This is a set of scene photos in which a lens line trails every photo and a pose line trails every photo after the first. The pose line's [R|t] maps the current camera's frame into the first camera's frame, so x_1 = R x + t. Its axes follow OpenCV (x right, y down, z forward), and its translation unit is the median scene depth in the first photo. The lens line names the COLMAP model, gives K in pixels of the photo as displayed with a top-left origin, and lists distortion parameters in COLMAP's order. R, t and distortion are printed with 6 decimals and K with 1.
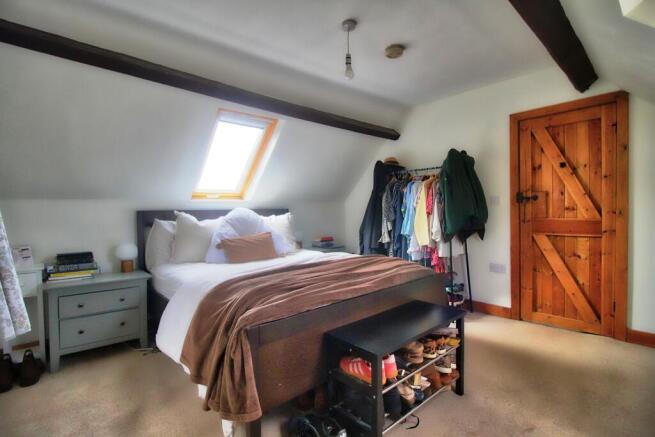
lens RADIAL K [[332.5, 0, 327.5], [0, 332.5, 218.5], [0, 0, 1]] dist [-0.002717, -0.000572]
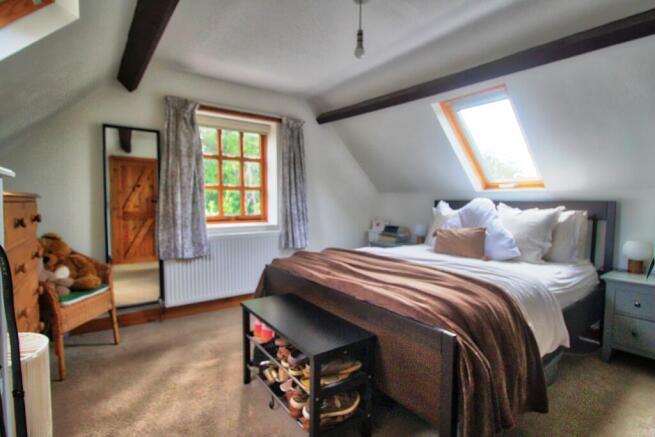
lens RADIAL K [[332.5, 0, 327.5], [0, 332.5, 218.5], [0, 0, 1]] dist [-0.002717, -0.000572]
pose [[-0.141760, 0.062078, -0.987953, 0.668742], [-0.030090, 0.997300, 0.066983, -0.025803], [0.989444, 0.039223, -0.139509, 0.702699]]
